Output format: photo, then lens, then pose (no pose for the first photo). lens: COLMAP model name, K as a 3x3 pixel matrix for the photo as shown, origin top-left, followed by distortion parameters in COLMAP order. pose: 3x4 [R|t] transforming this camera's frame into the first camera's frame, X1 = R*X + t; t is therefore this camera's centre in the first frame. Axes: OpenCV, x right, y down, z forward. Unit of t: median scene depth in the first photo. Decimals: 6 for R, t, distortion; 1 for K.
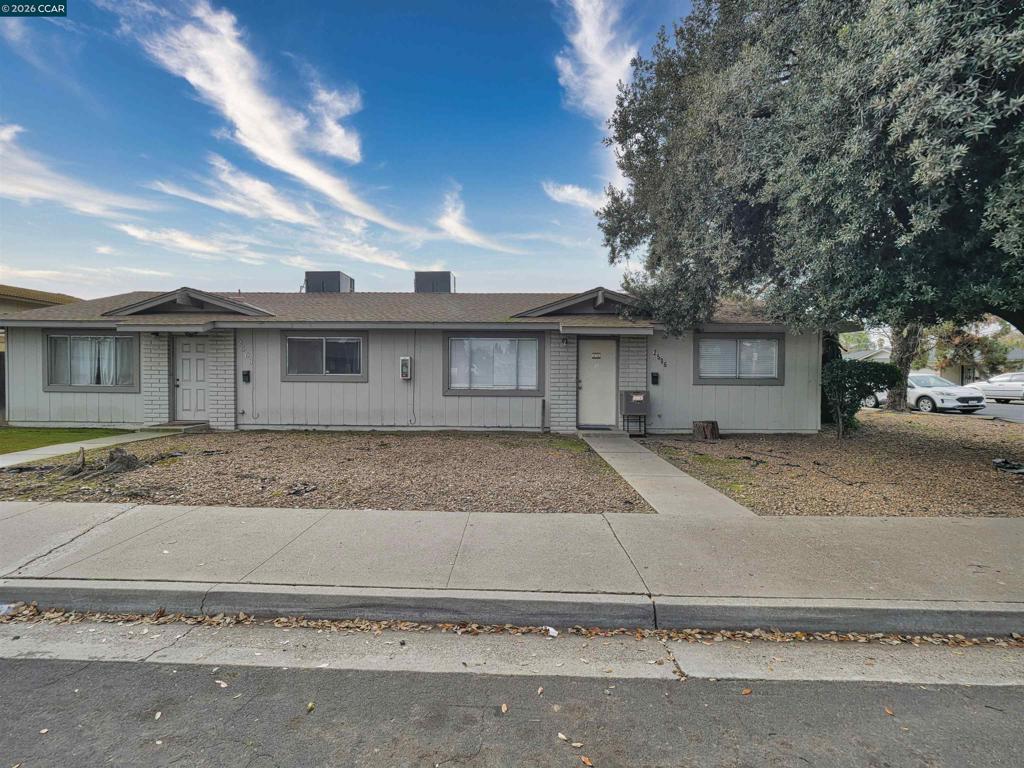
lens RADIAL K [[433.1, 0, 504.2], [0, 433.1, 378.1], [0, 0, 1]] dist [-0.007825, 0.000997]
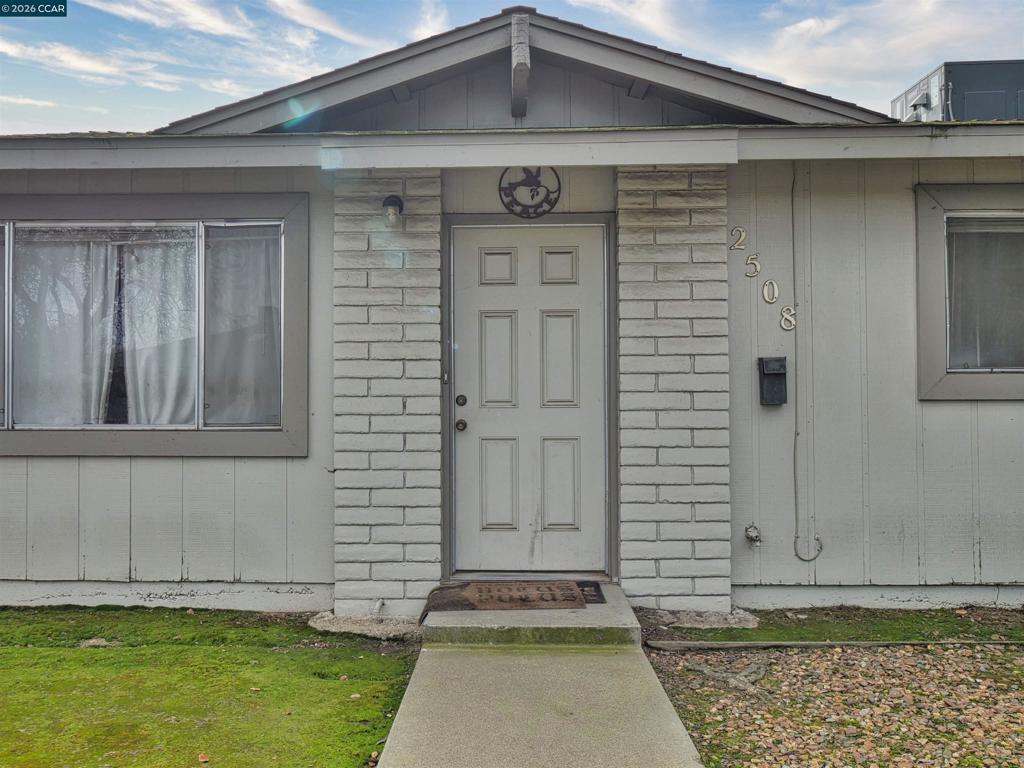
lens RADIAL K [[833.1, 0, 492.1], [0, 833.1, 383.1], [0, 0, 1]] dist [0.009319, -0.014285]
pose [[0.999769, -0.011515, -0.018124, -0.746353], [0.010806, 0.999190, -0.038758, 0.012797], [0.018556, 0.038553, 0.999084, 0.548408]]
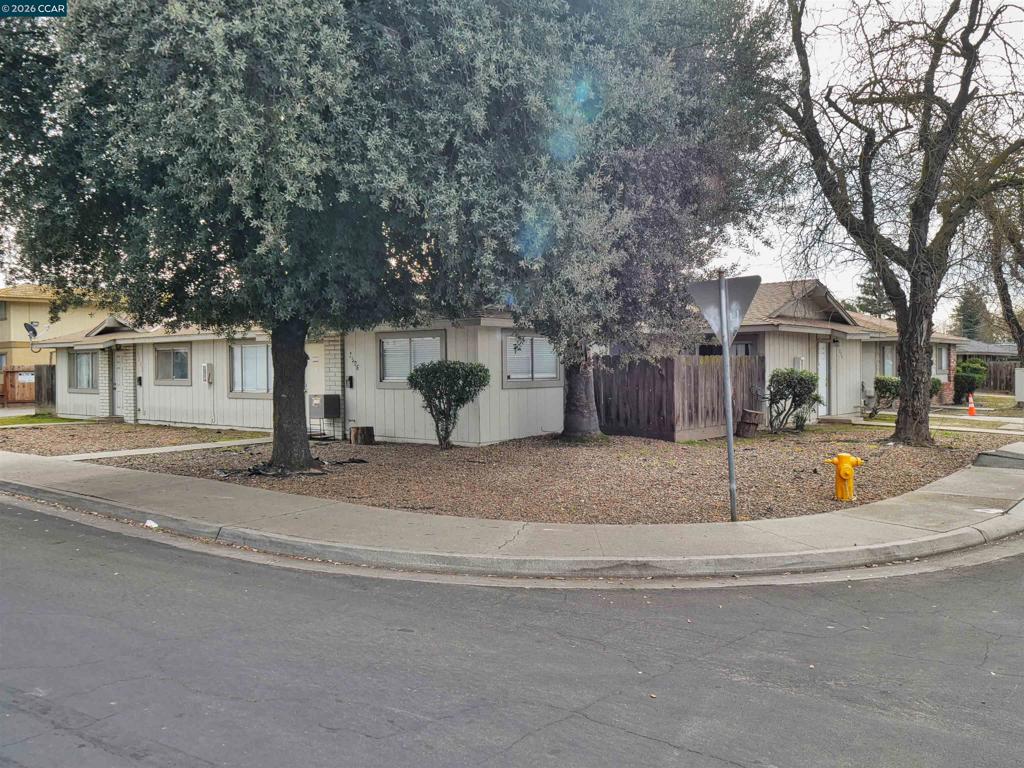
lens RADIAL K [[833.1, 0, 460.2], [0, 833.1, 382.6], [0, 0, 1]] dist [0.009319, -0.014285]
pose [[0.764807, -0.002436, -0.644255, 1.684237], [0.004336, 0.999990, 0.001367, 0.000944], [0.644245, -0.003839, 0.764810, -0.252505]]
